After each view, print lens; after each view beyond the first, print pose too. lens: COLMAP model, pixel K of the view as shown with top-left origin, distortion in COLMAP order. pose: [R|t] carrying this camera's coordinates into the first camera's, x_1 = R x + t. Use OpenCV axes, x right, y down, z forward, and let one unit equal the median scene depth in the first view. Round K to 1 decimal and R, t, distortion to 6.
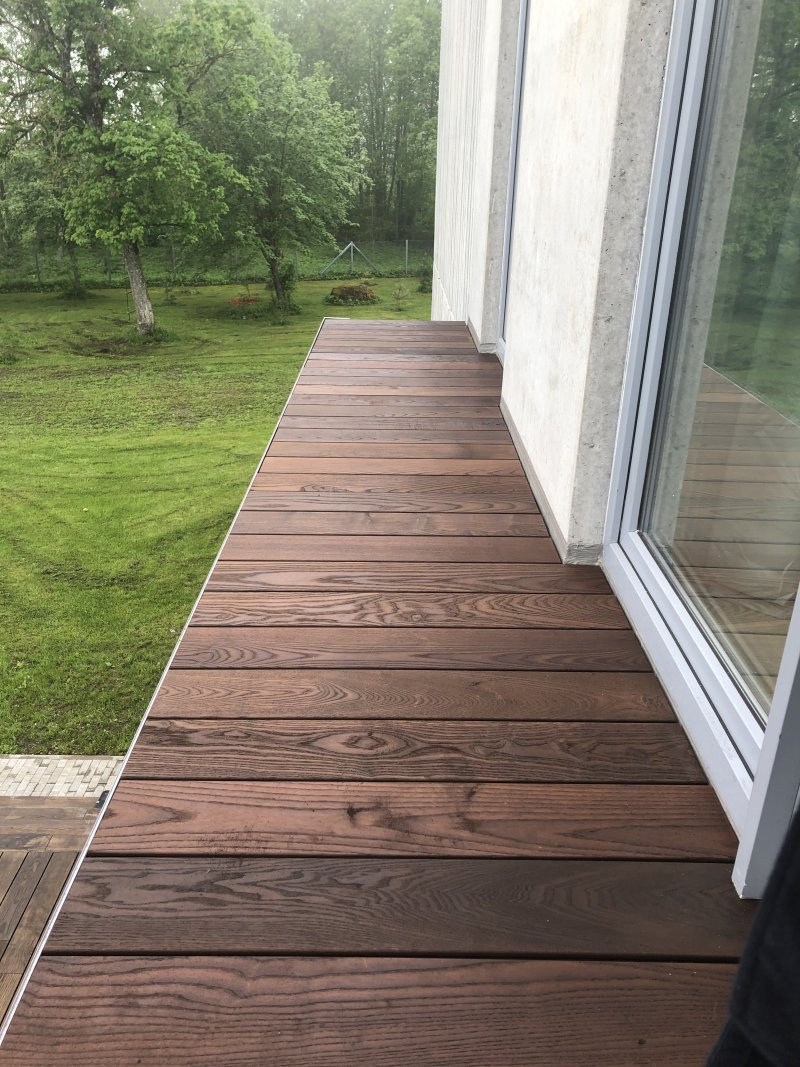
lens RADIAL K [[881.6, 0, 400.0], [0, 881.6, 533.5], [0, 0, 1]] dist [0.011548, 0.103274]
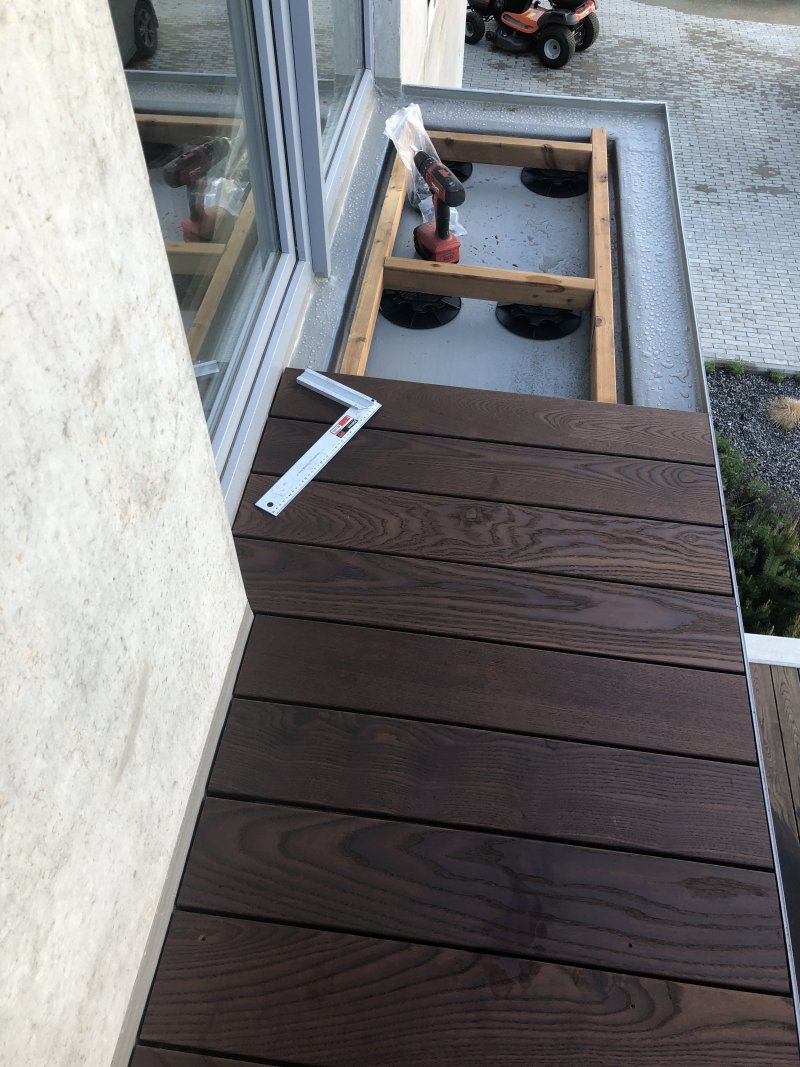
lens RADIAL K [[881.6, 0, 400.0], [0, 881.6, 533.5], [0, 0, 1]] dist [0.011548, 0.103274]
pose [[-0.991791, -0.110021, 0.065162, 0.040039], [0.031480, 0.283829, 0.958358, -1.009410], [-0.123935, 0.952542, -0.278035, 1.691980]]
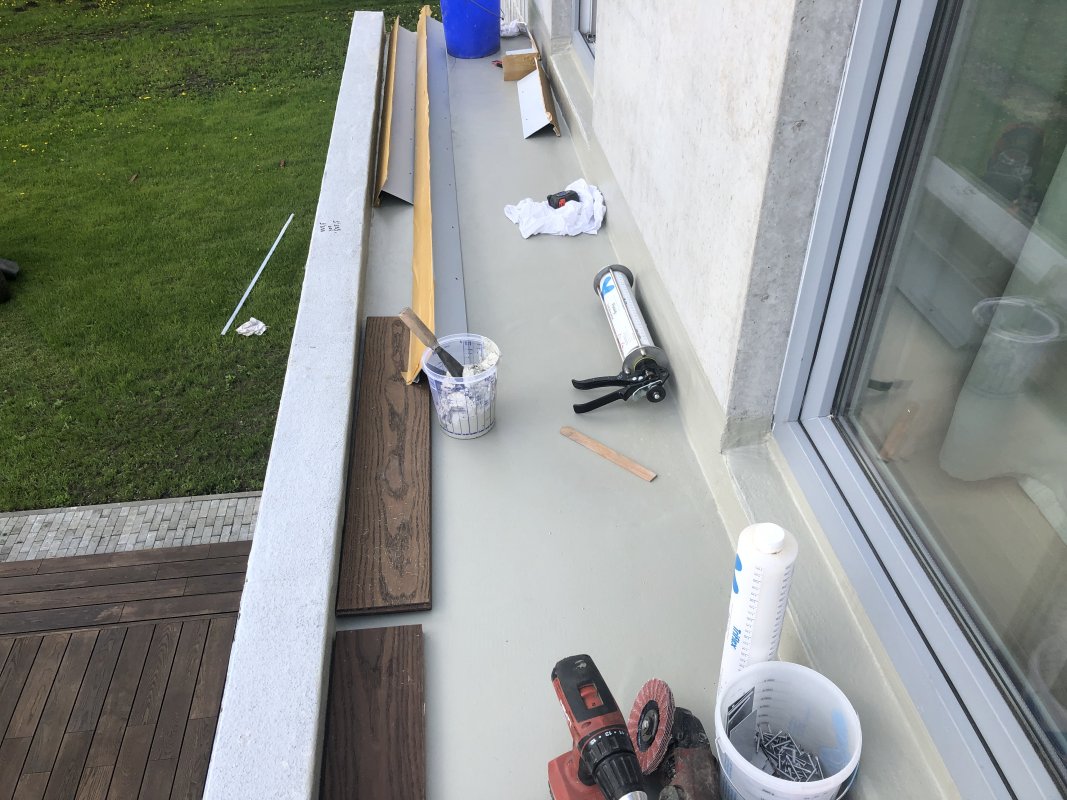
lens RADIAL K [[881.6, 0, 533.5], [0, 881.6, 400.0], [0, 0, 1]] dist [0.011548, 0.103274]
pose [[0.993568, -0.087006, 0.072469, -0.007644], [0.067786, 0.969673, 0.234818, -0.051901], [-0.090702, -0.228395, 0.969334, 0.078192]]
